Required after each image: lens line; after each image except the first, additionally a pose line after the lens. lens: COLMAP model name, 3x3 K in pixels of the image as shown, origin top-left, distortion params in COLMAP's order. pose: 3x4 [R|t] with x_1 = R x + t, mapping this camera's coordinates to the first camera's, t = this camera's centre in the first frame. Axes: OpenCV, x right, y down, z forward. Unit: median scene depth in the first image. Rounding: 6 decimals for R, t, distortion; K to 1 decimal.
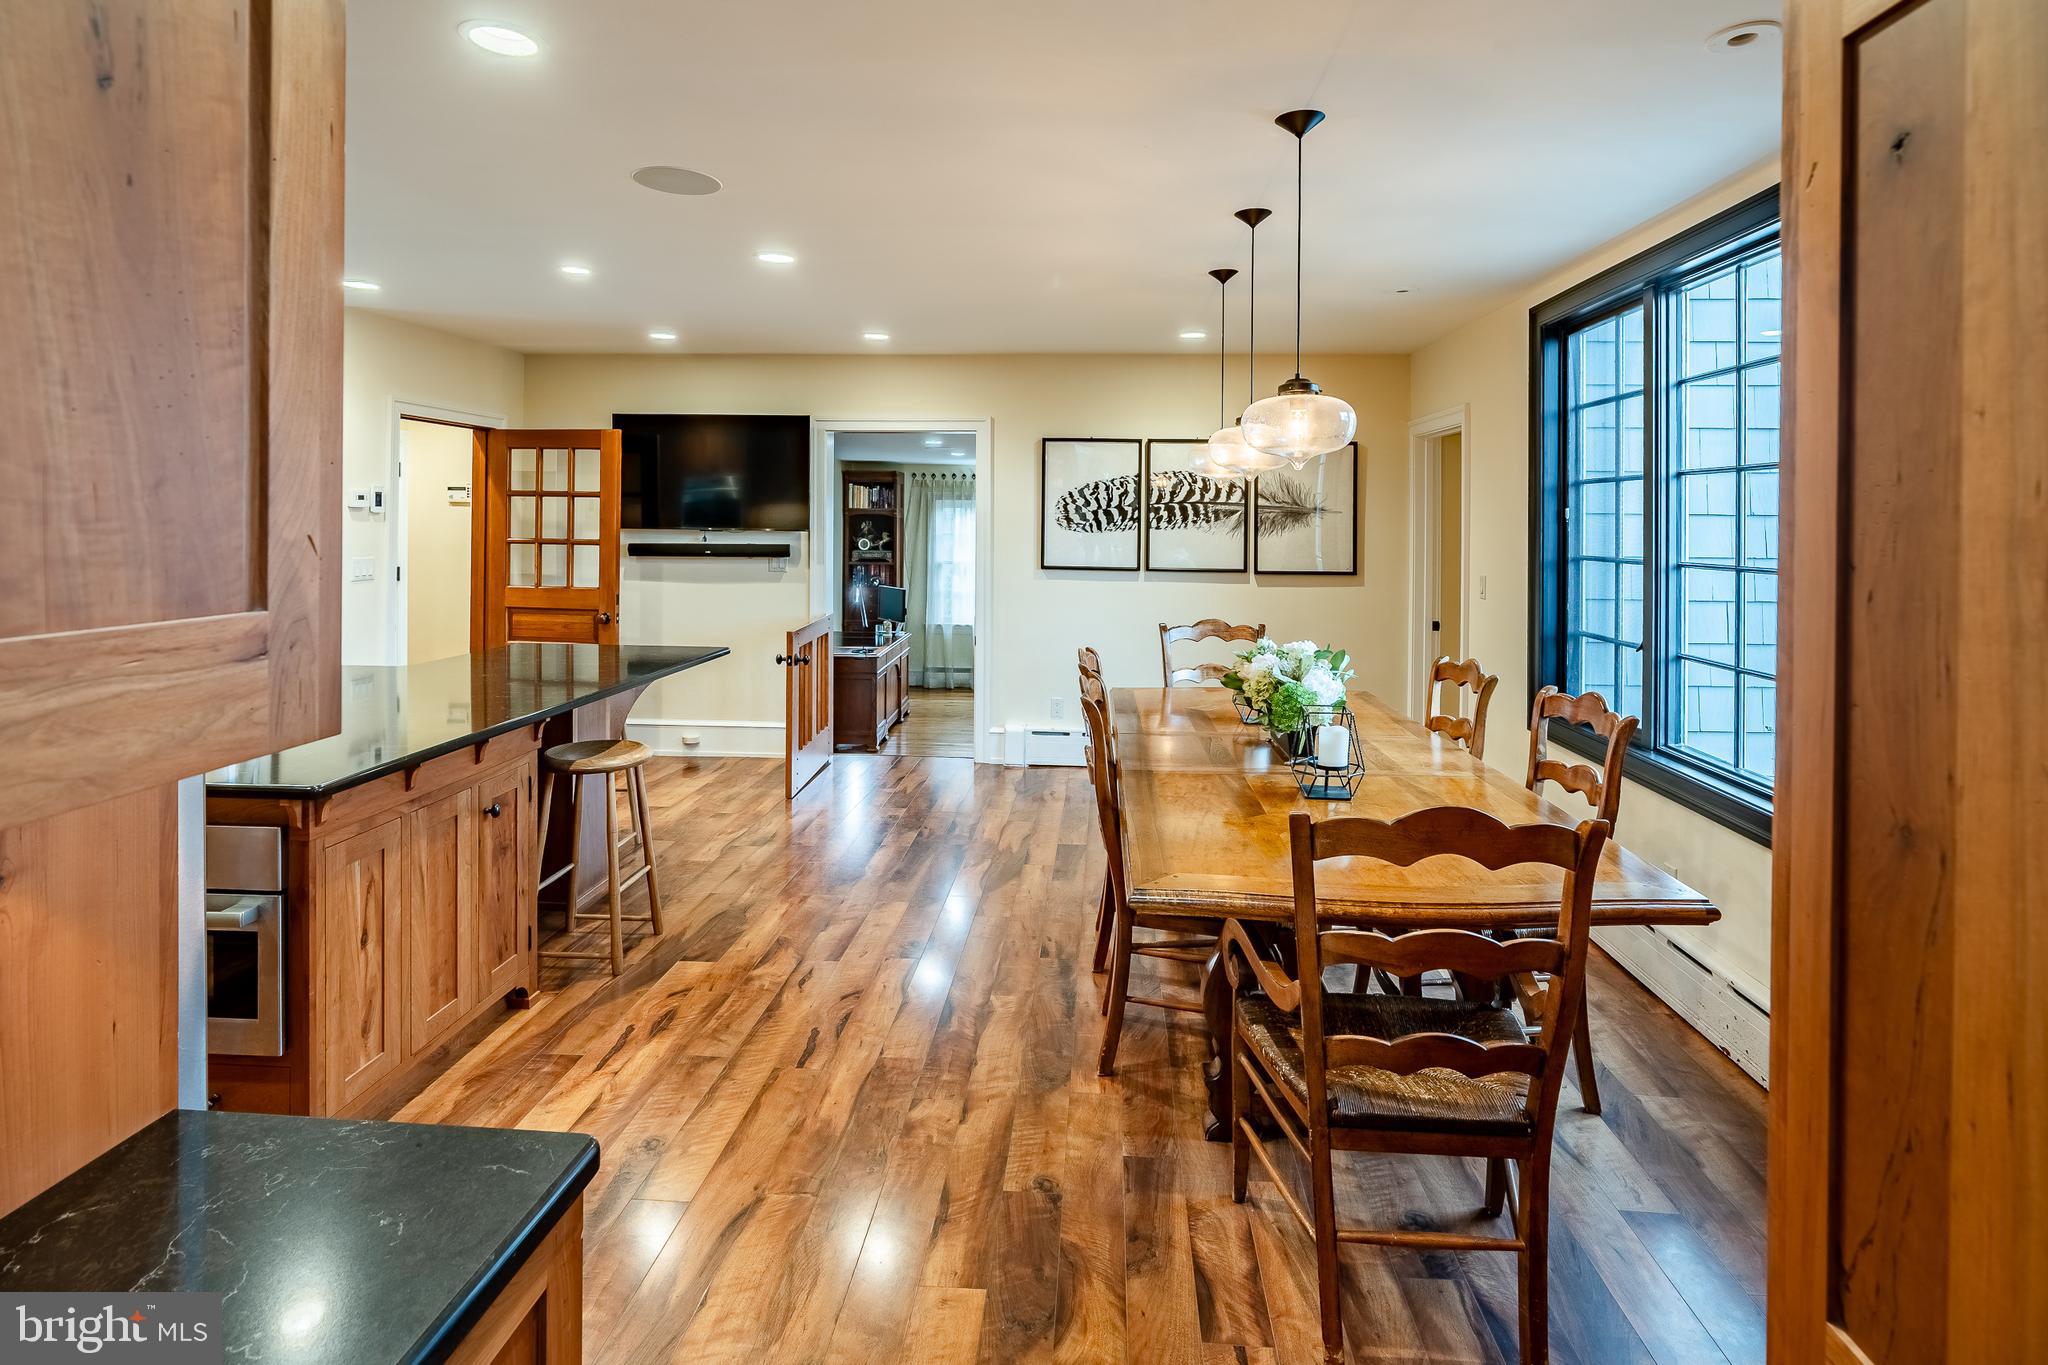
lens RADIAL K [[1028.9, 0, 1027.1], [0, 1028.9, 509.0], [0, 0, 1]] dist [0.002251, 0.000283]
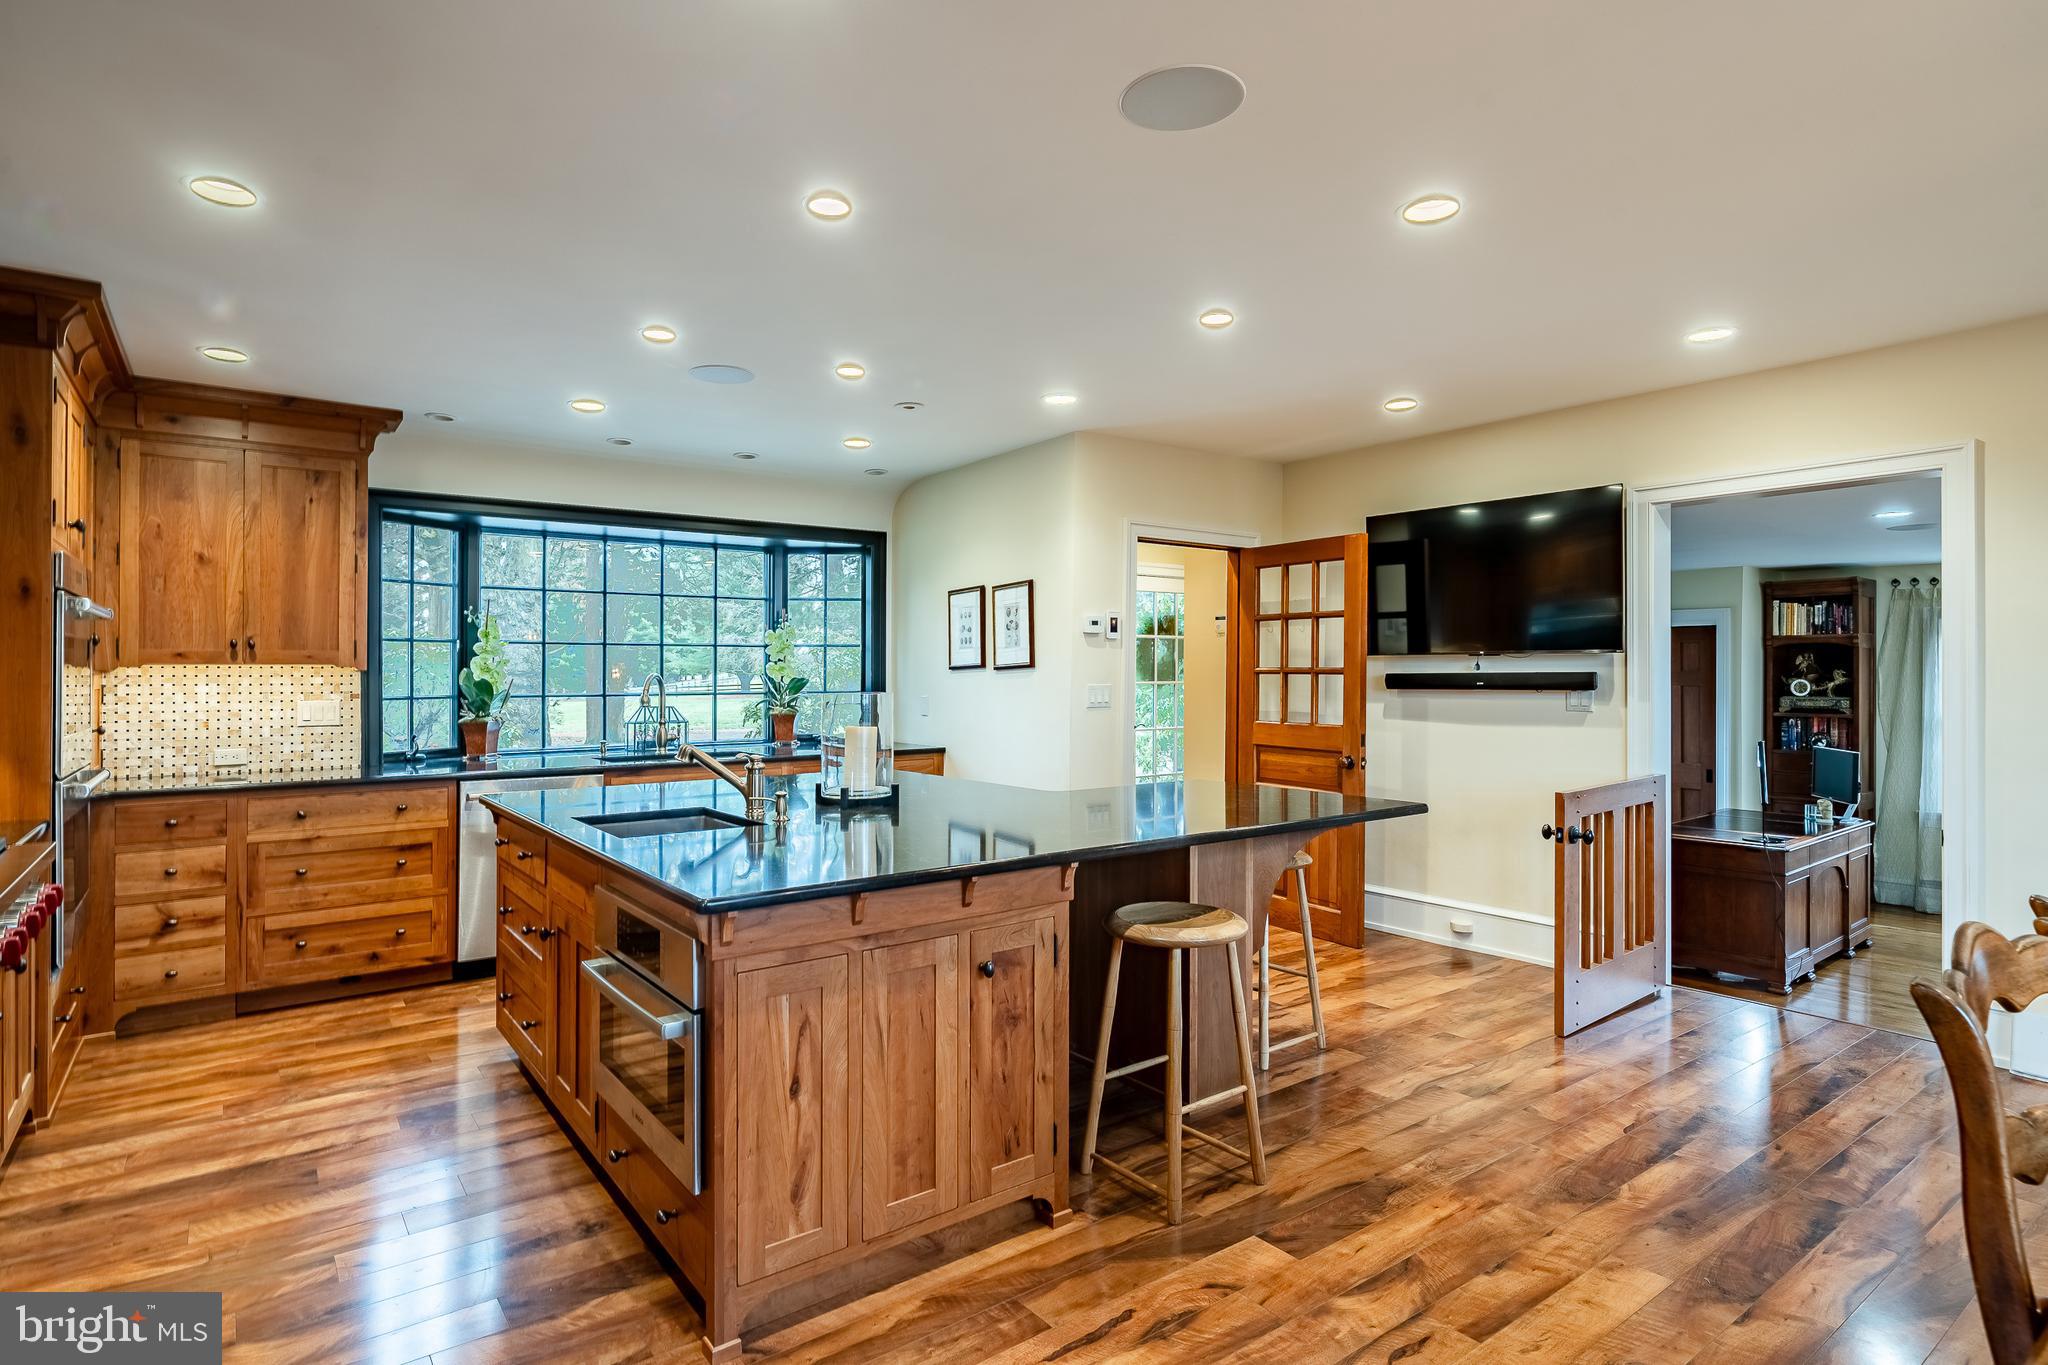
lens RADIAL K [[1072.4, 0, 1008.8], [0, 1072.4, 650.3], [0, 0, 1]] dist [-0.001414, 0.001452]
pose [[0.654046, -0.023605, -0.756086, 0.111253], [0.013001, 0.999716, -0.019965, 0.050067], [0.756343, 0.003228, 0.654167, 0.381366]]
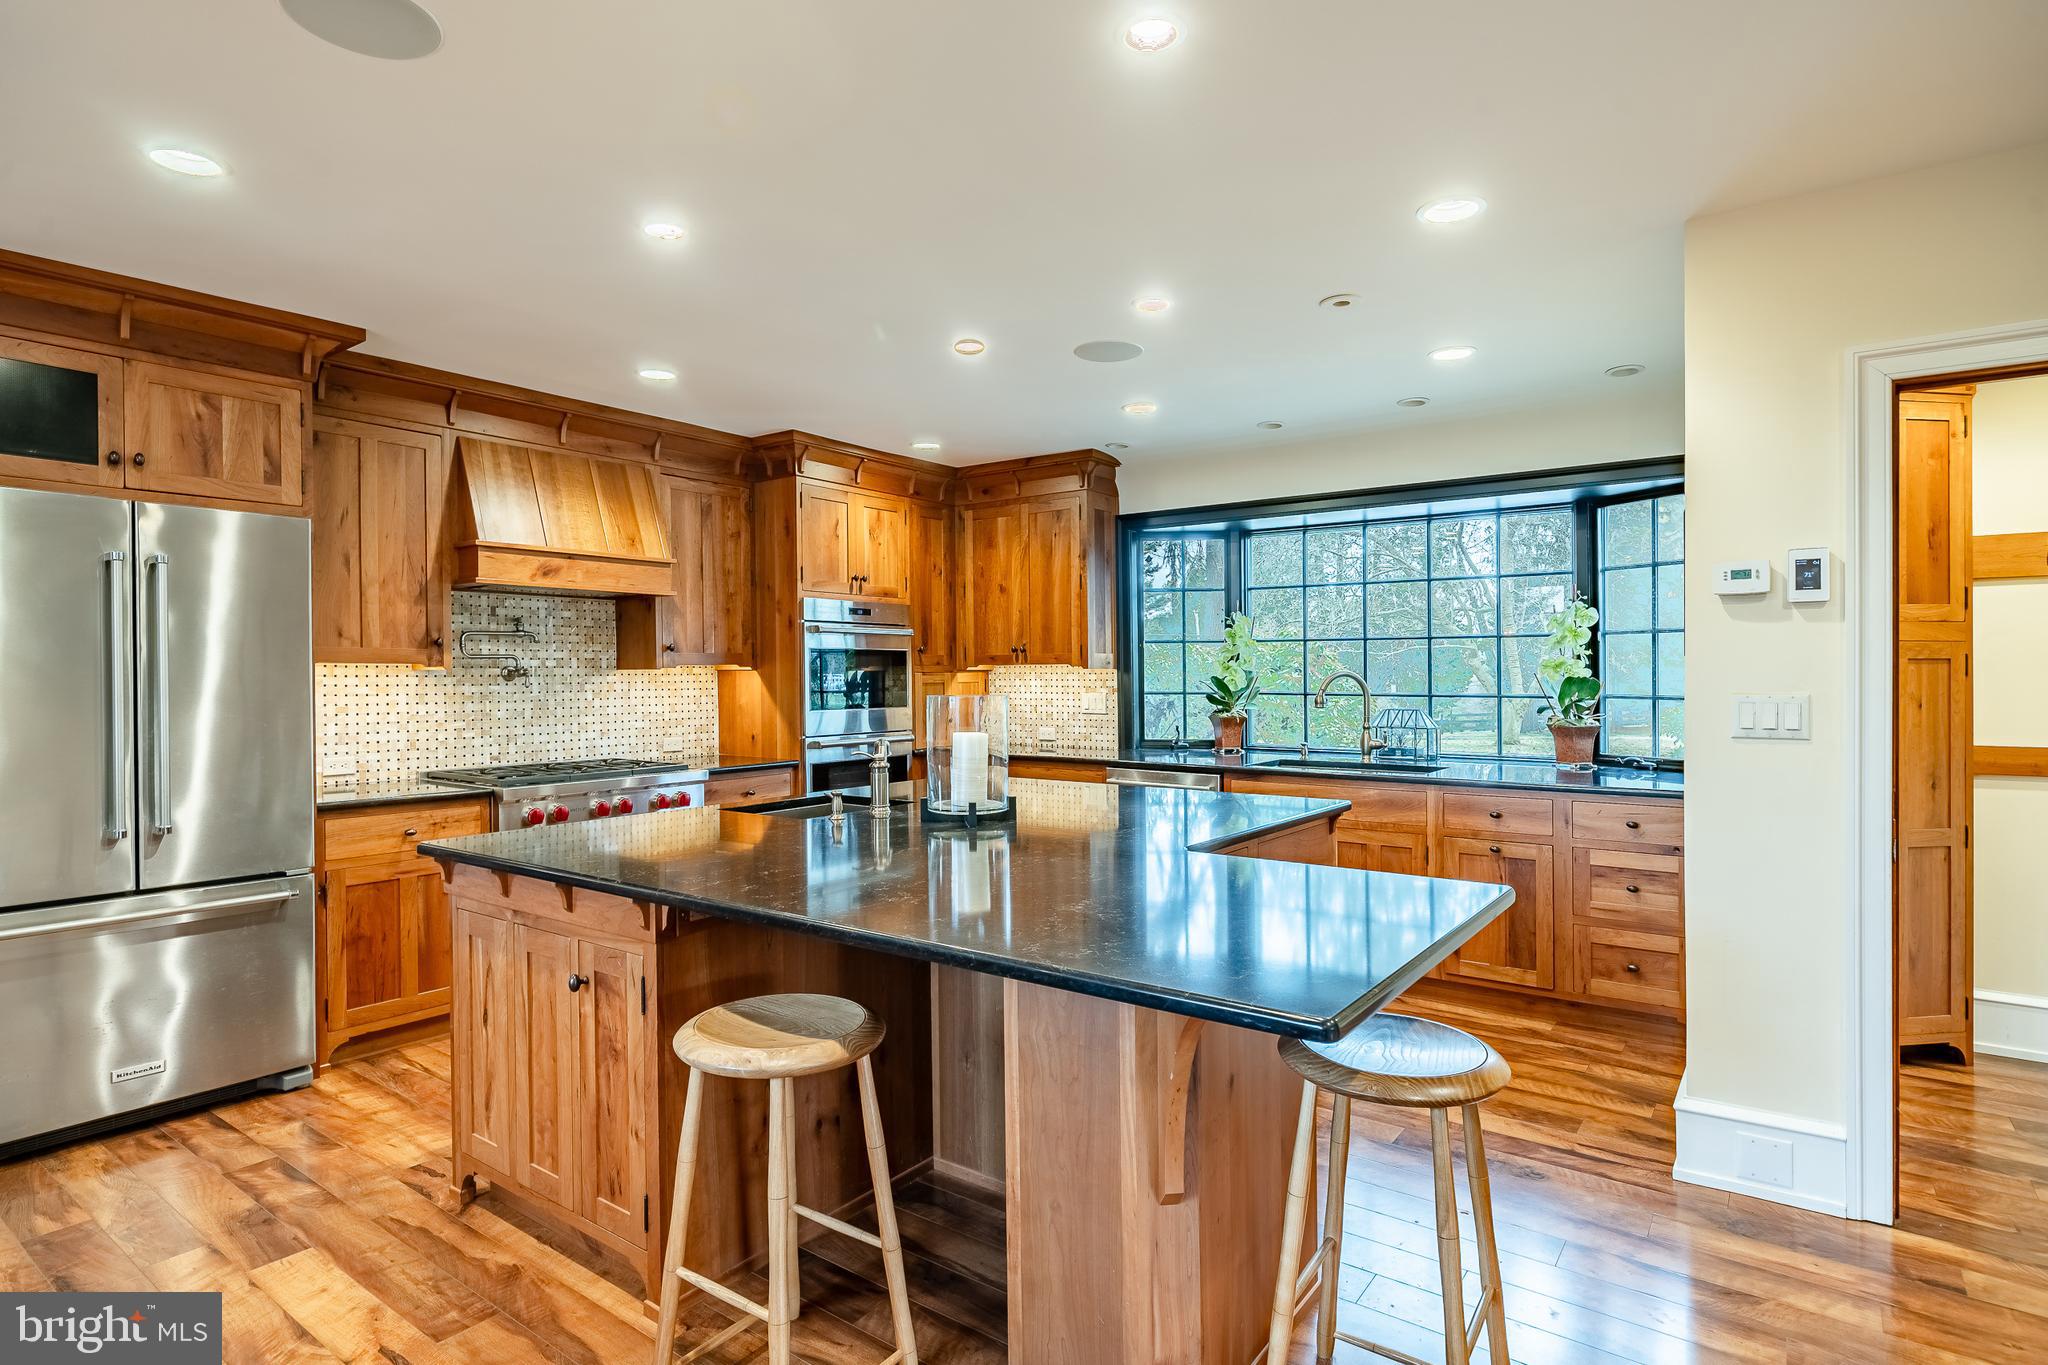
lens RADIAL K [[1058.3, 0, 1014.5], [0, 1058.3, 672.0], [0, 0, 1]] dist [-0.001618, -0.000598]
pose [[-0.528113, -0.004793, -0.849161, -0.011630], [0.007035, 0.999925, -0.010019, 0.057829], [0.849145, -0.011265, -0.528040, 1.397456]]
